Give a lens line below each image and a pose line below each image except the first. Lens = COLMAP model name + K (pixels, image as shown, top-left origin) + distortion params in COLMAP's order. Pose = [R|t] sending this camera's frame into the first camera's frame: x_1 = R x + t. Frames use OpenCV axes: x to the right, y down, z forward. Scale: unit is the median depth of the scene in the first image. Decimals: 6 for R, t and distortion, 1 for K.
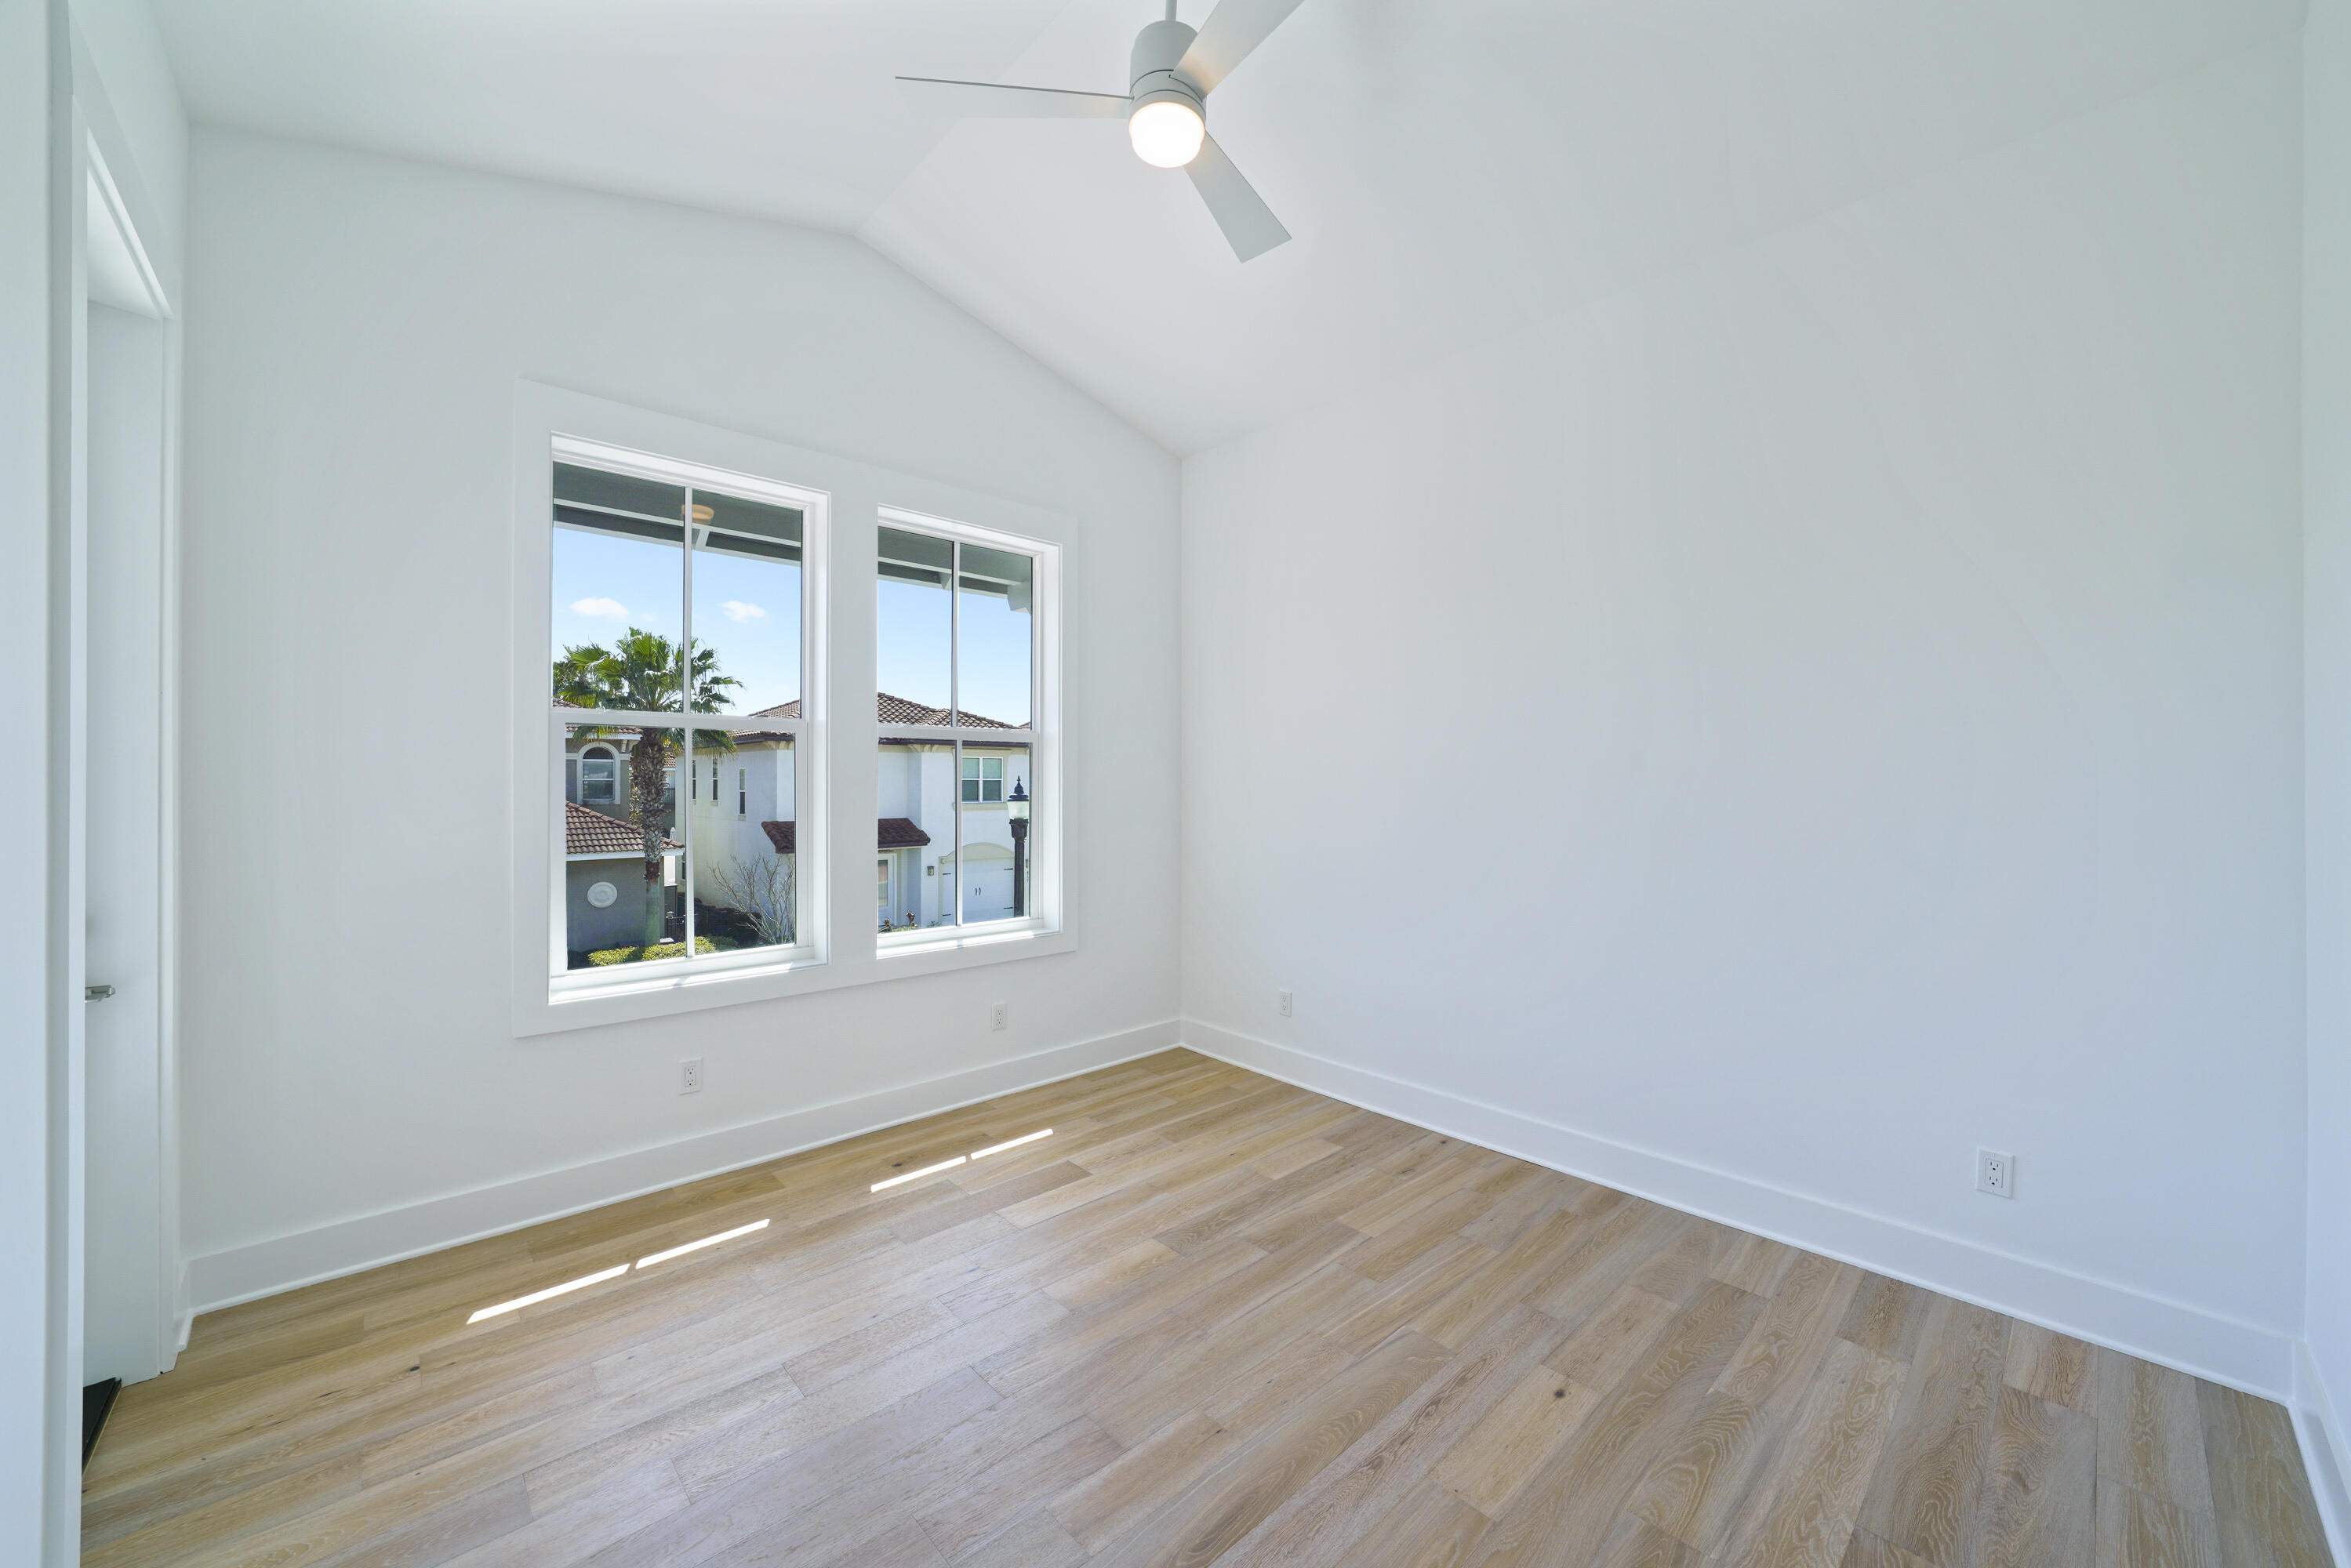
lens RADIAL K [[887.5, 0, 1180.5], [0, 887.5, 782.9], [0, 0, 1]] dist [-0.014701, 0.002458]
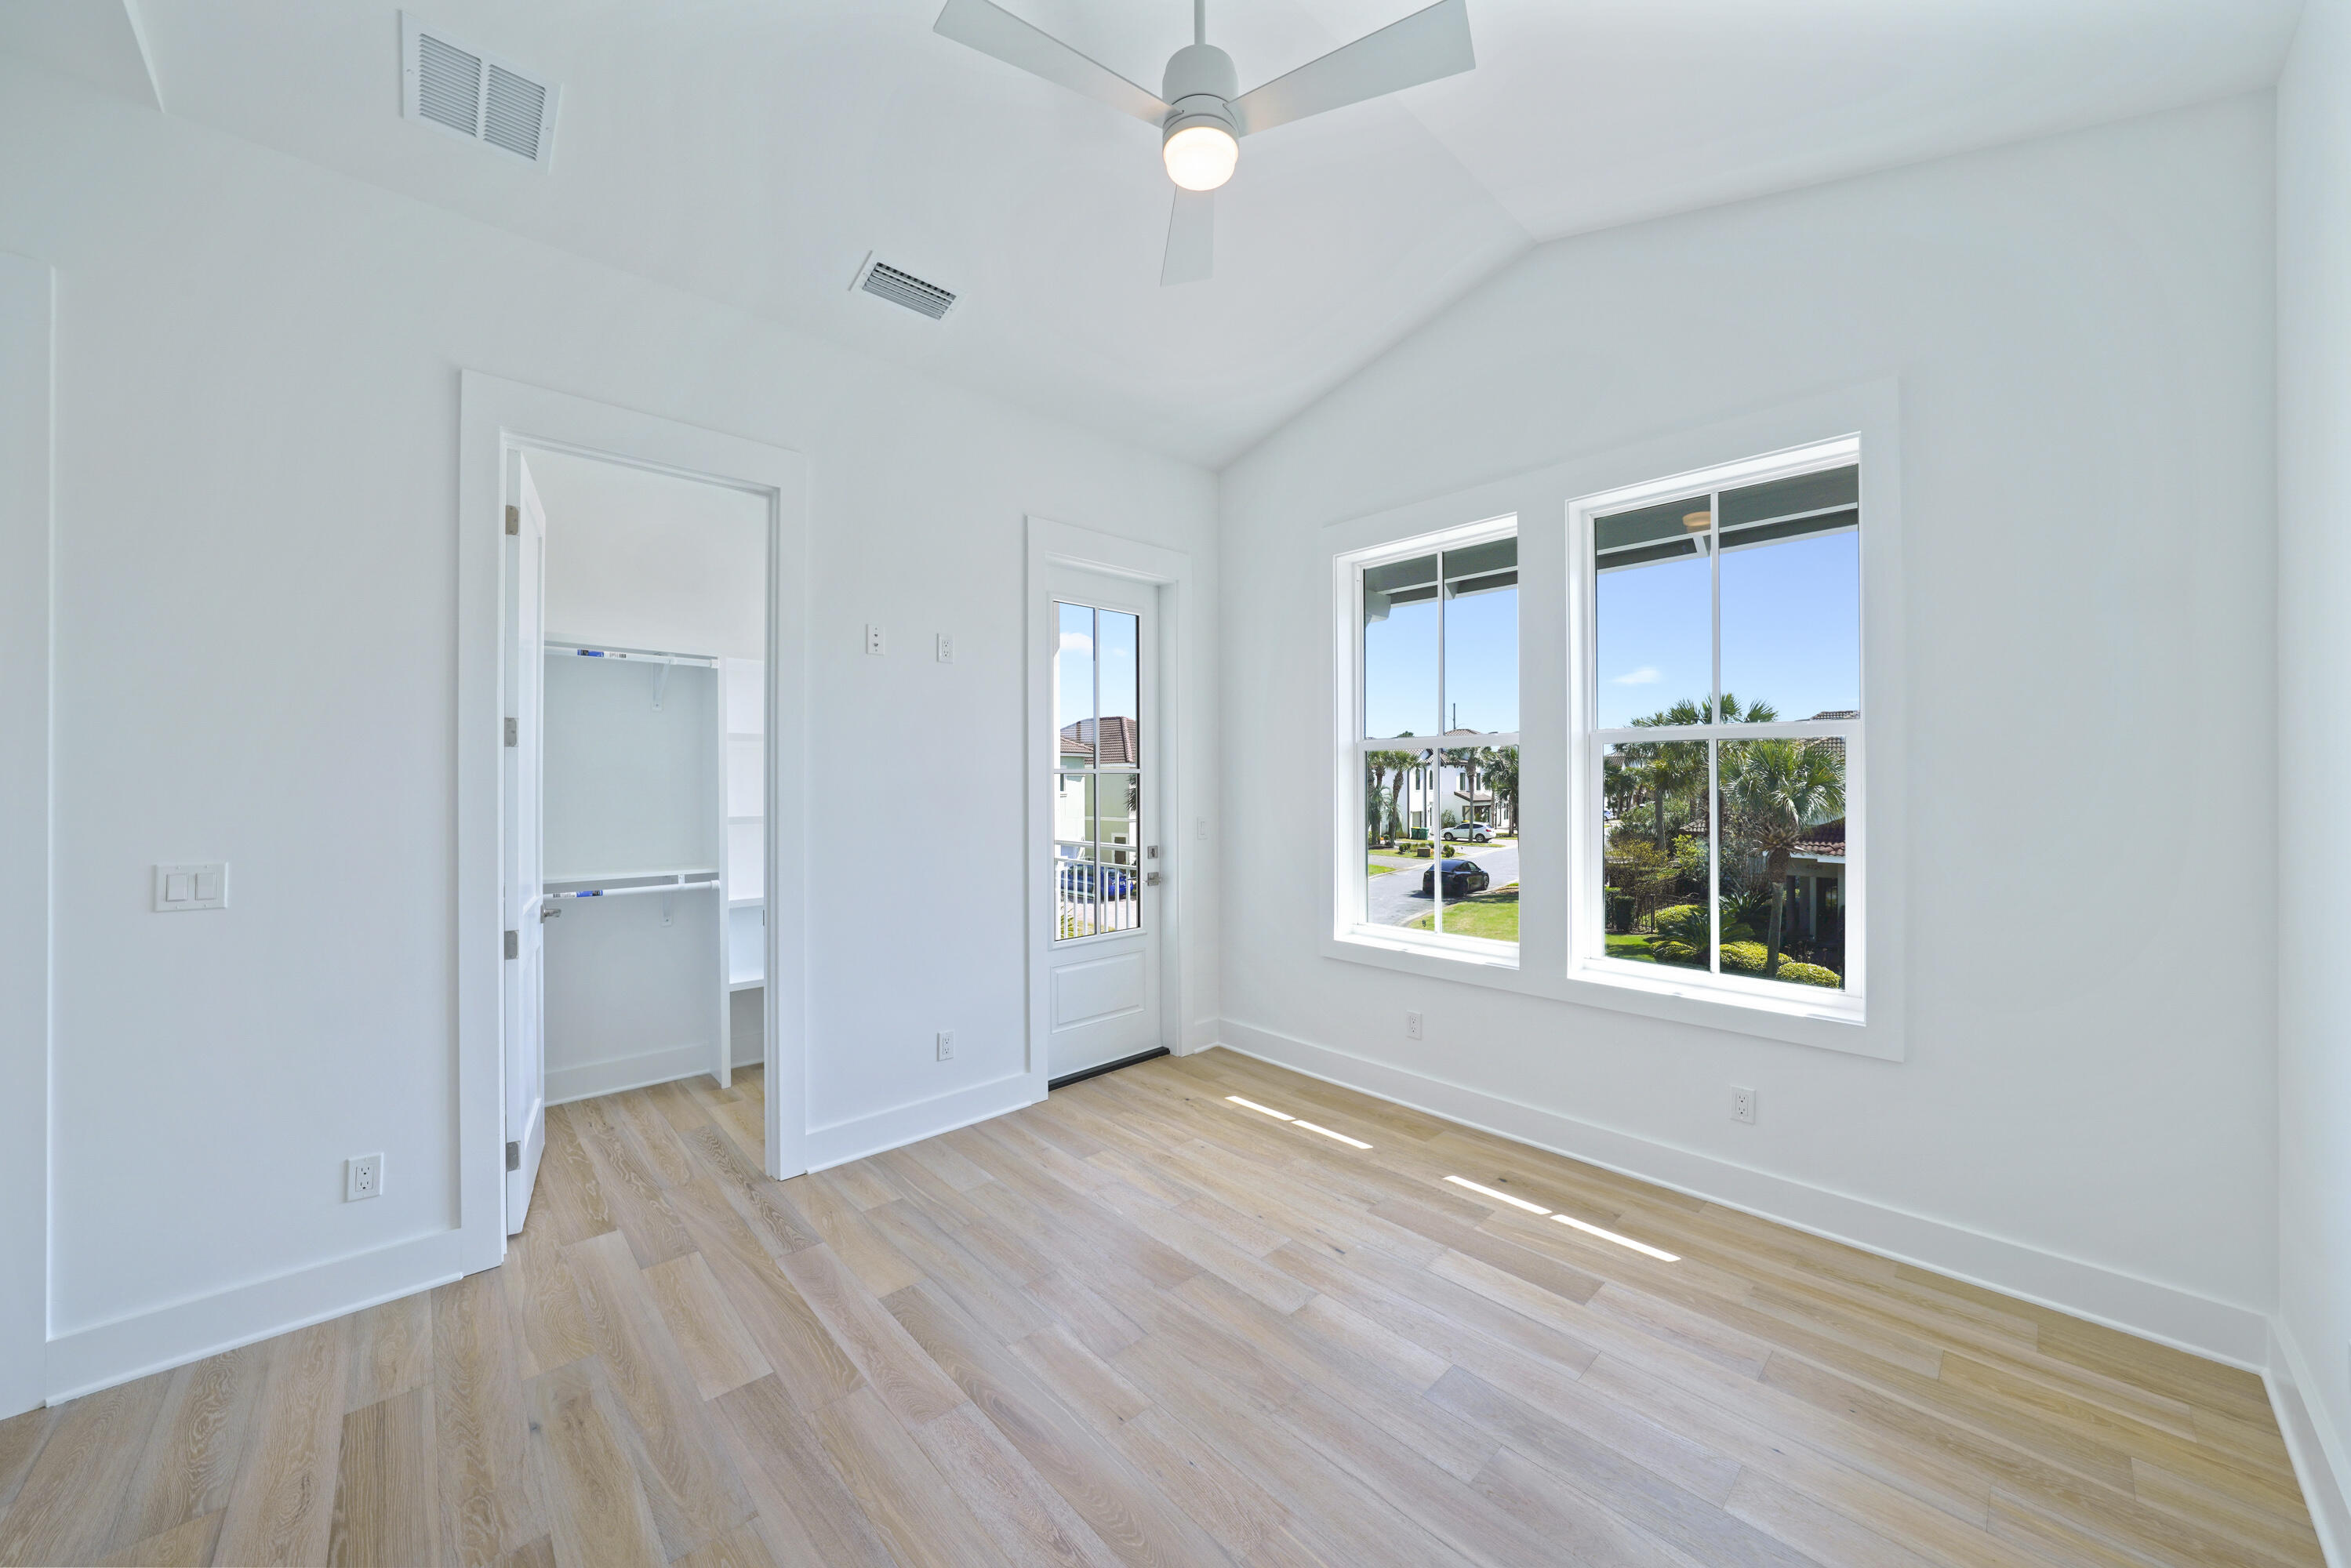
lens RADIAL K [[842.2, 0, 1177.7], [0, 842.2, 780.9], [0, 0, 1]] dist [-0.019622, 0.003015]
pose [[-0.005271, -0.003854, -0.999979, 0.647975], [-0.000464, 0.999992, -0.003852, -0.011032], [0.999986, 0.000444, -0.005273, 0.670752]]
